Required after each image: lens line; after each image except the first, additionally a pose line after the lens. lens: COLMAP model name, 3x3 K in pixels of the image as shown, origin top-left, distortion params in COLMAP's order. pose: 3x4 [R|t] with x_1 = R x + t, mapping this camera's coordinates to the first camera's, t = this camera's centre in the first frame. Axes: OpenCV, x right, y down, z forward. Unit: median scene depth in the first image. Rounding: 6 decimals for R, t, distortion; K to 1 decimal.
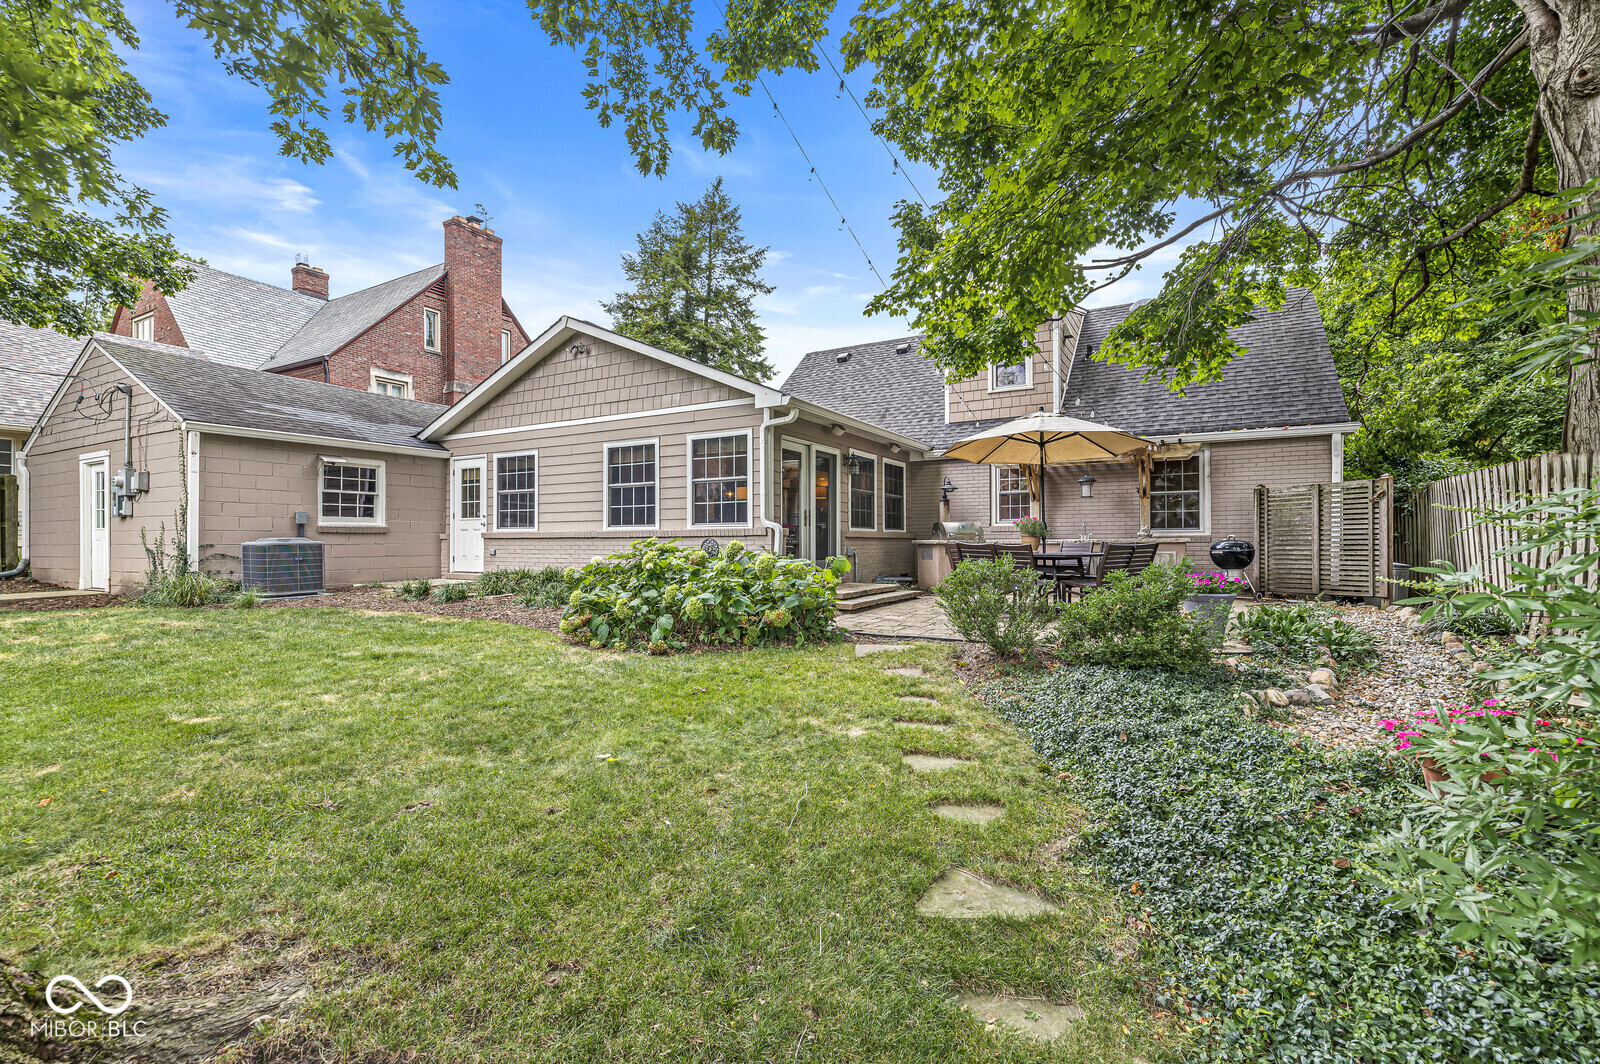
lens RADIAL K [[693.8, 0, 801.6], [0, 693.8, 532.9], [0, 0, 1]] dist [0.001117, -0.000122]
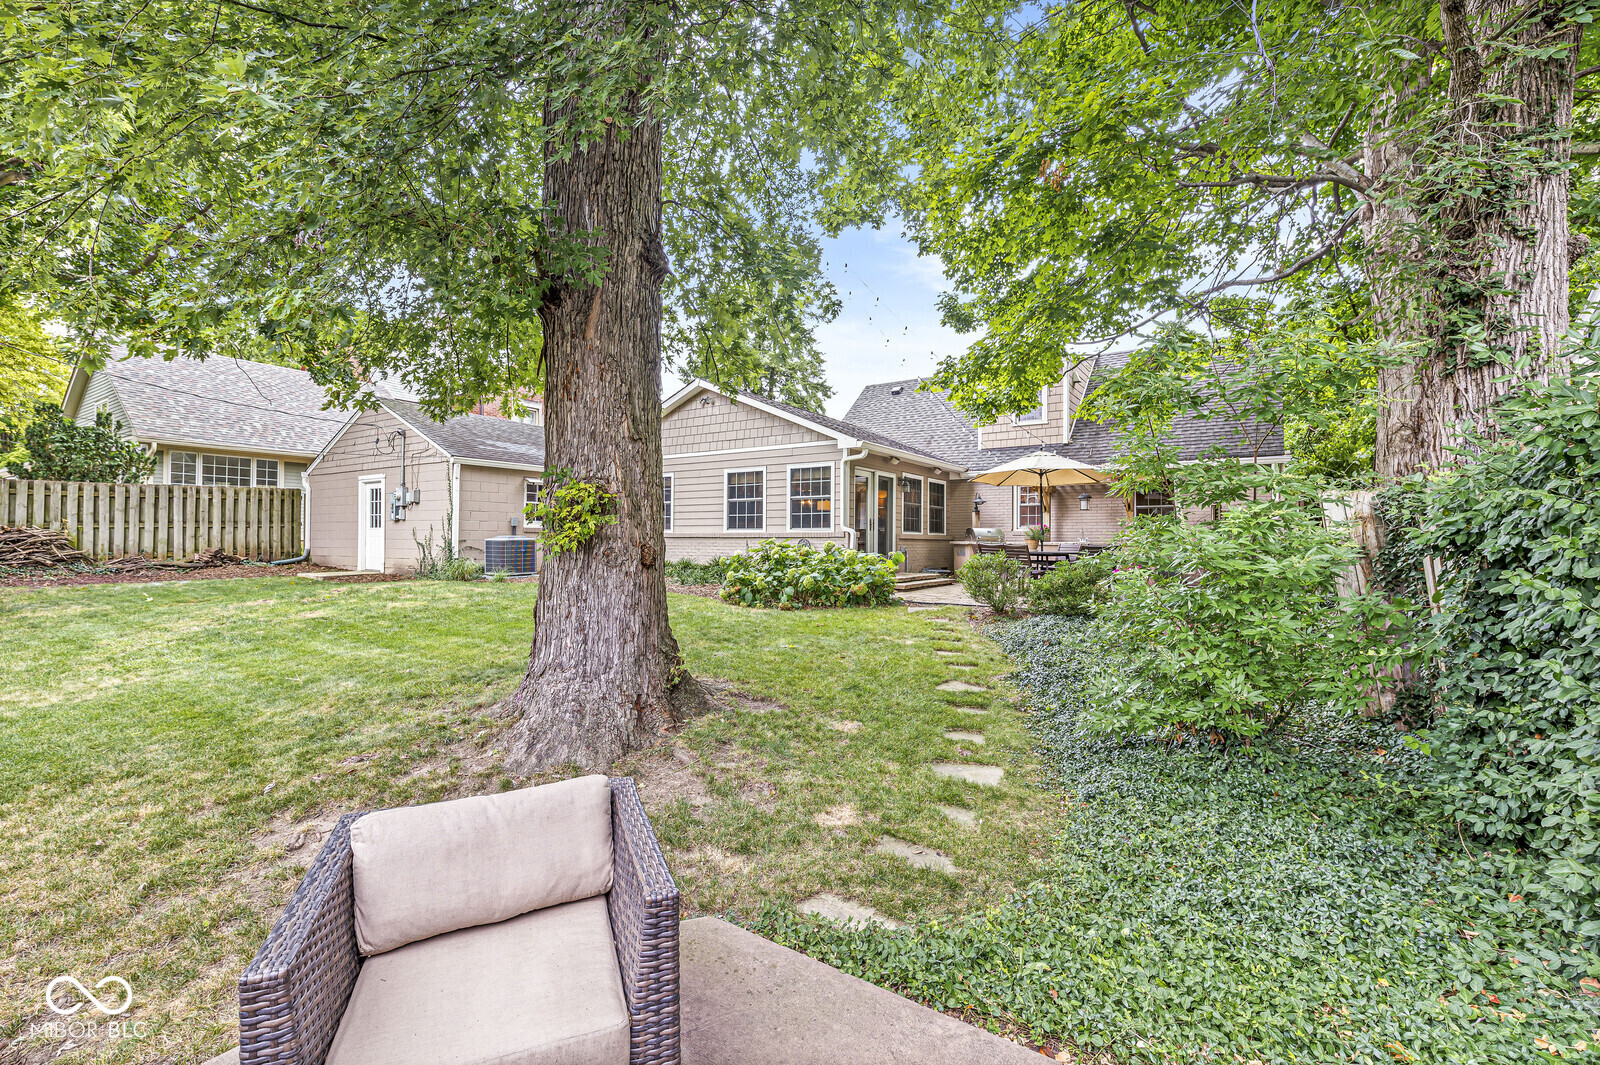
lens RADIAL K [[693.8, 0, 797.0], [0, 693.8, 530.7], [0, 0, 1]] dist [0.001117, -0.000122]
pose [[0.997218, 0.008045, -0.074107, -0.038772], [-0.008215, 0.999964, -0.001984, -0.005435], [0.074089, 0.002587, 0.997248, -0.394695]]
